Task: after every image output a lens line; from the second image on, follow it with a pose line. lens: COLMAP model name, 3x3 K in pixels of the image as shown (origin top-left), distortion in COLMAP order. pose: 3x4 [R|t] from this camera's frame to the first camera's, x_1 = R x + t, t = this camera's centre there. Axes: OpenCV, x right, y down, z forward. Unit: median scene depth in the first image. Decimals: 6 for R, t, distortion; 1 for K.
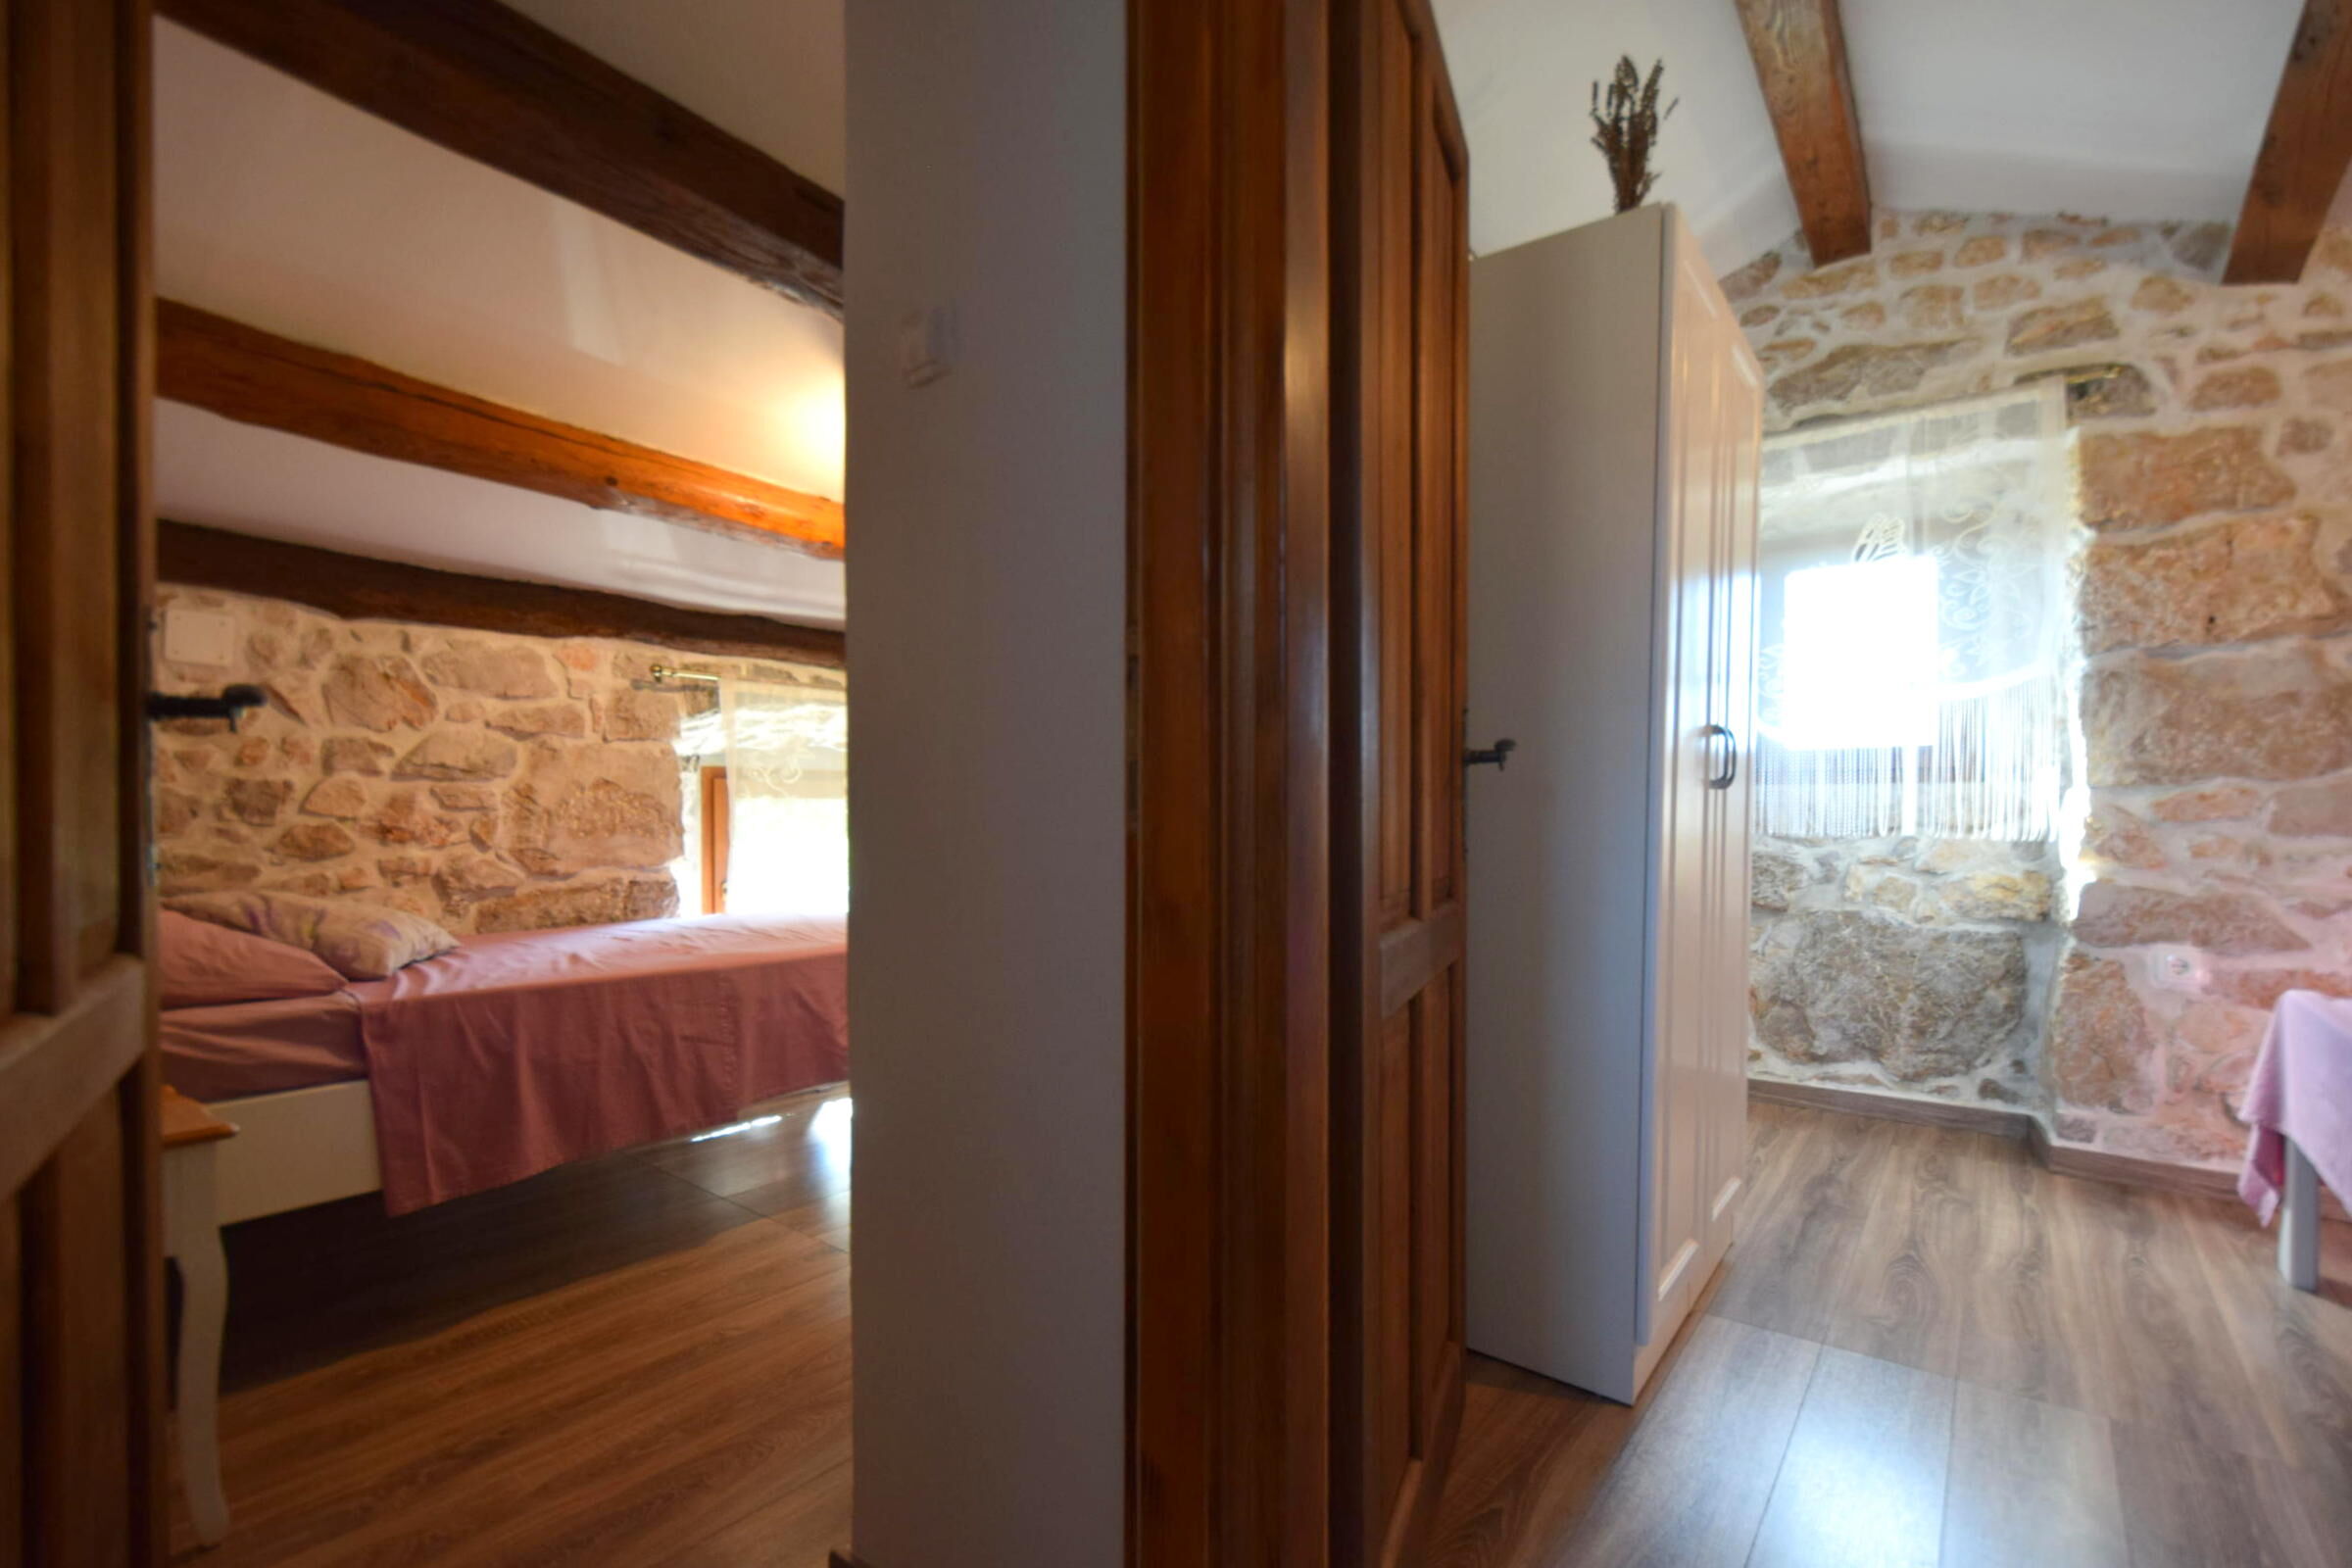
lens RADIAL K [[1028.5, 0, 1185.9], [0, 1028.5, 817.3], [0, 0, 1]] dist [0.005706, -0.007920]
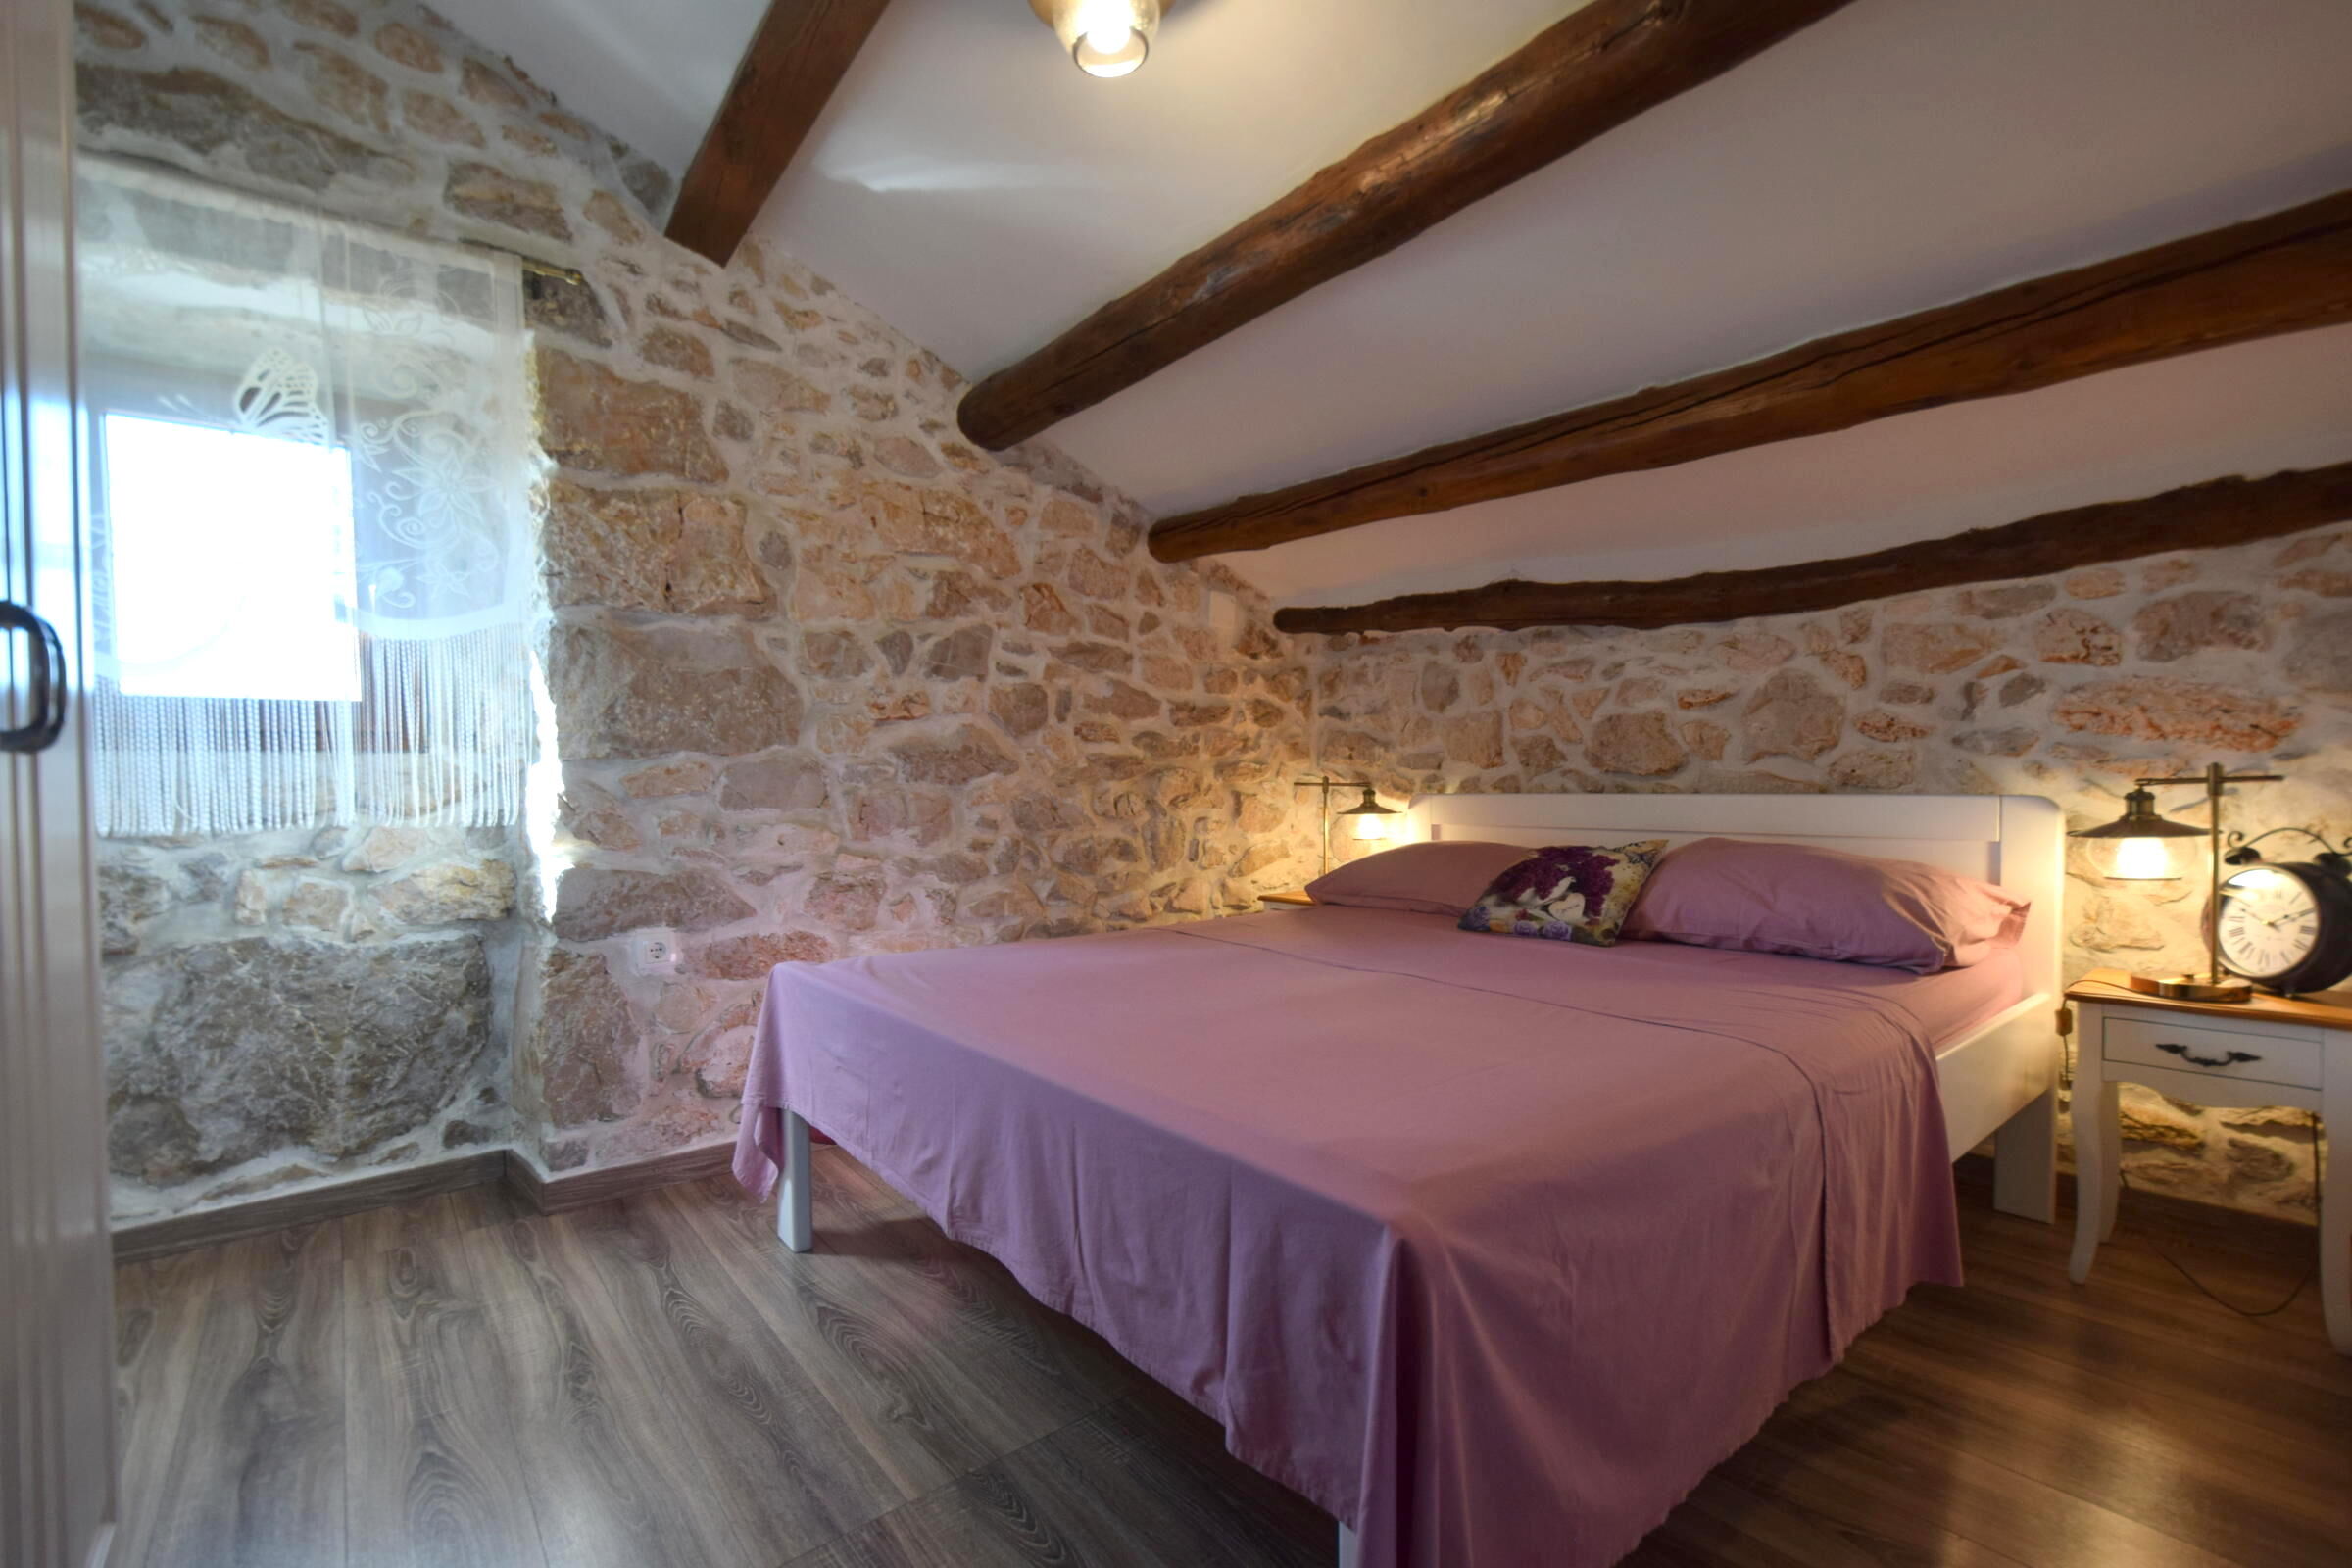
lens RADIAL K [[1024.3, 0, 1185.1], [0, 1024.3, 821.0], [0, 0, 1]] dist [0.005298, -0.007049]
pose [[0.208946, -0.044213, 0.976927, 0.145080], [0.019877, 0.998963, 0.040959, -0.002964], [-0.977725, 0.010861, 0.209608, 0.312254]]
